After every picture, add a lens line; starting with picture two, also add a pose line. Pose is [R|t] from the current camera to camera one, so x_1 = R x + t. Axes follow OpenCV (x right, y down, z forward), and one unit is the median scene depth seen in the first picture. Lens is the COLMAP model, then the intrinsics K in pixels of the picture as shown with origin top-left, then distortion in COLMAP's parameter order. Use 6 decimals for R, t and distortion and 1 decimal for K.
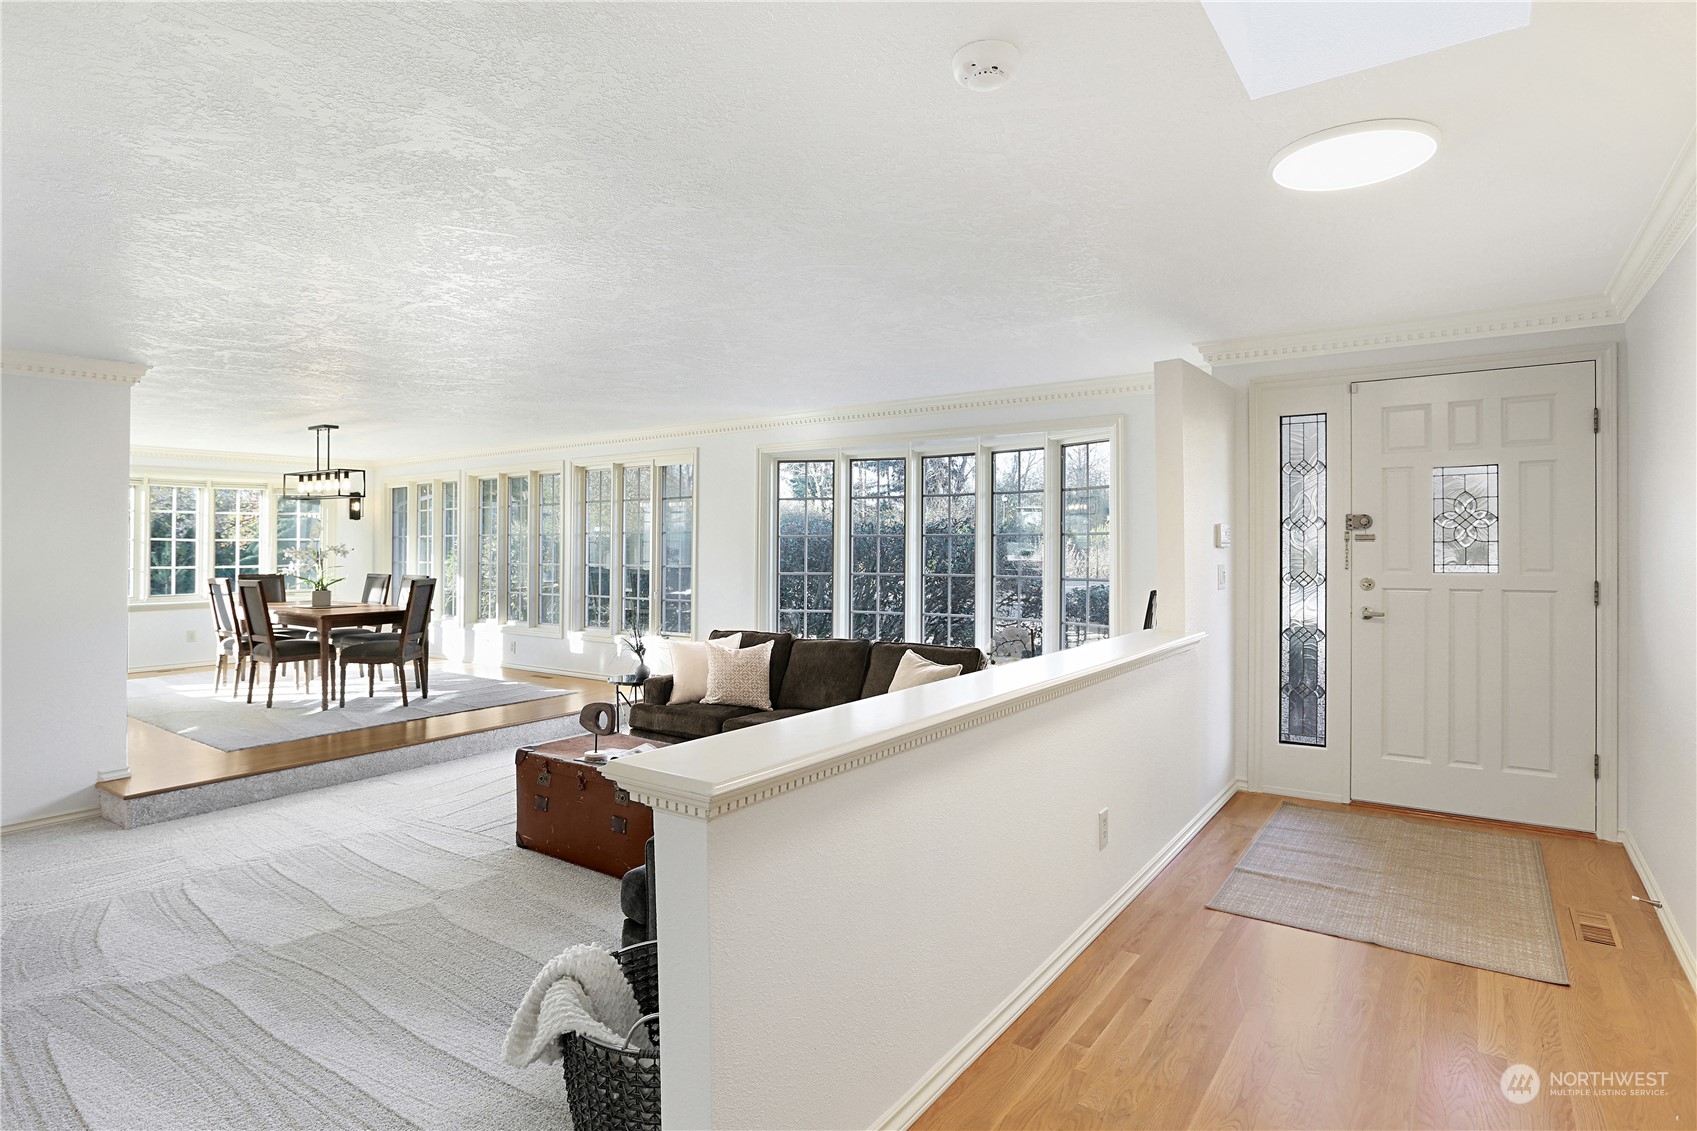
lens RADIAL K [[906.9, 0, 848.5], [0, 906.9, 565.5], [0, 0, 1]] dist [-0.030904, -0.000042]
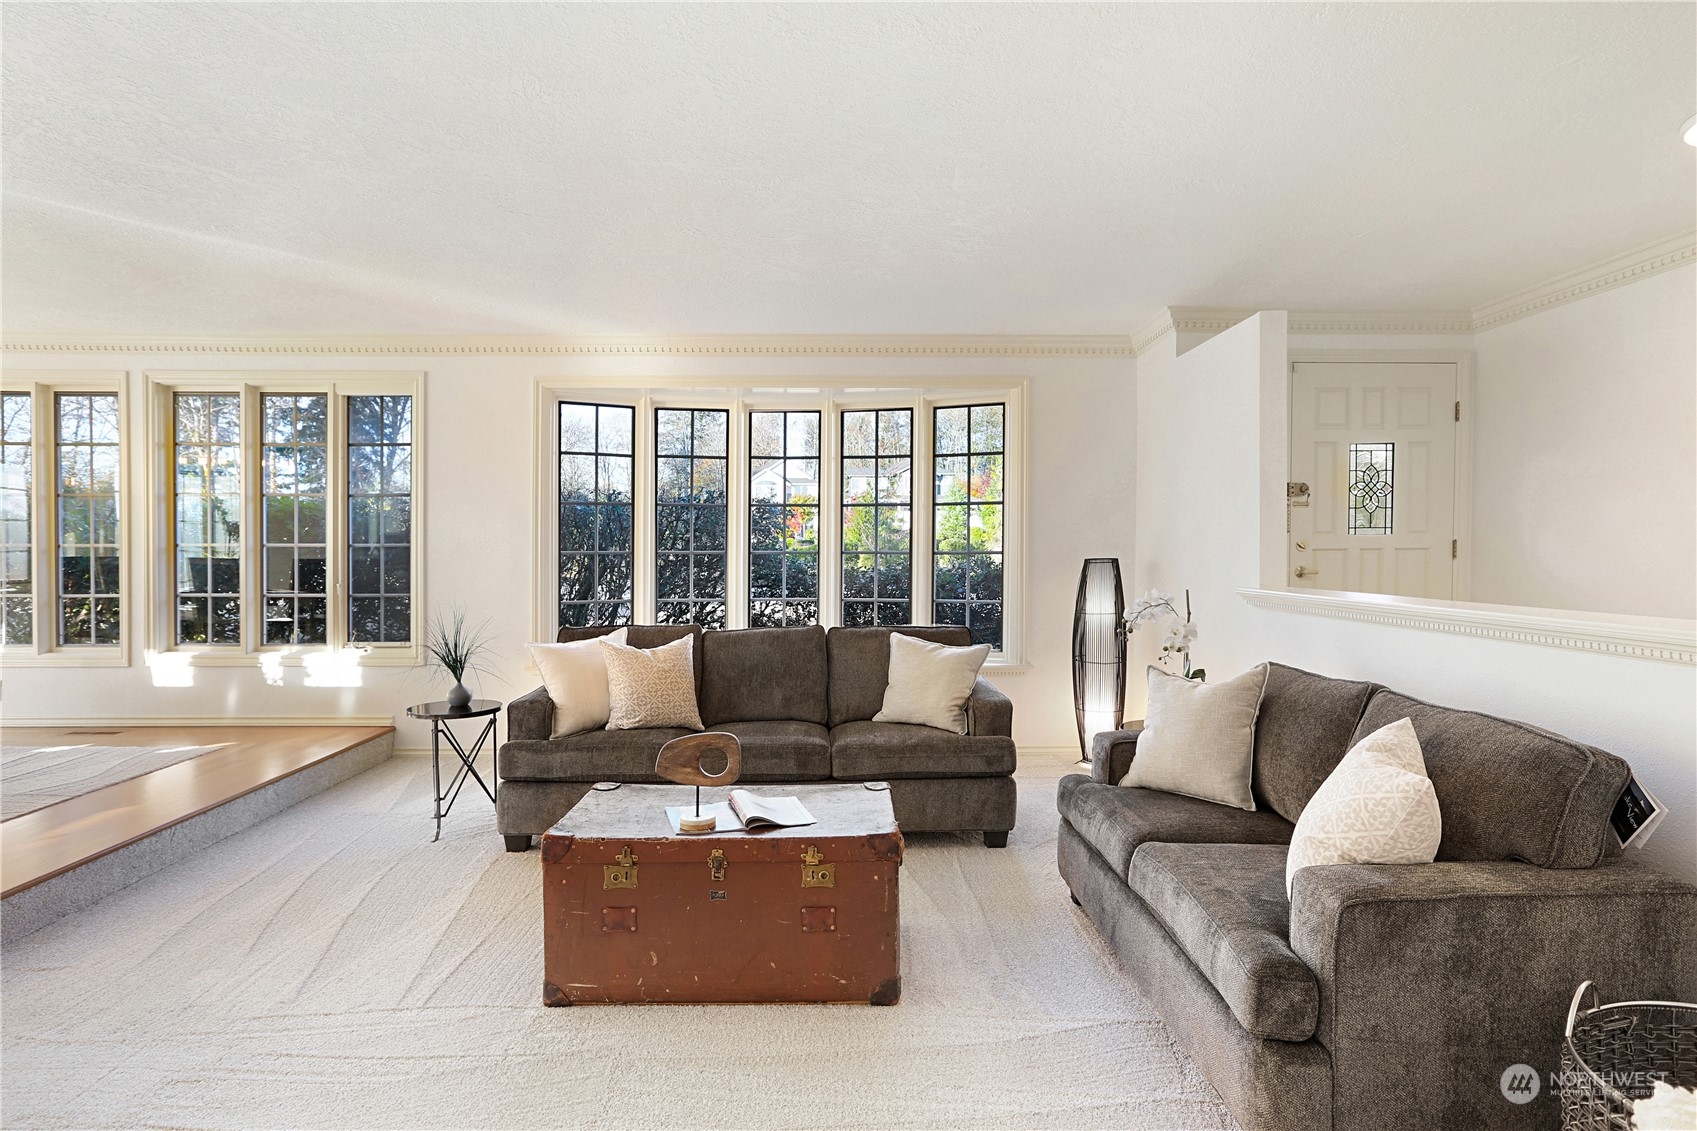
lens RADIAL K [[913.4, 0, 848.5], [0, 913.4, 565.5], [0, 0, 1]] dist [-0.006528, 0.001500]
pose [[0.804253, -0.017734, 0.594022, -0.432762], [0.013842, 0.999842, 0.011110, 0.019726], [-0.594125, -0.000713, 0.804372, 0.324506]]
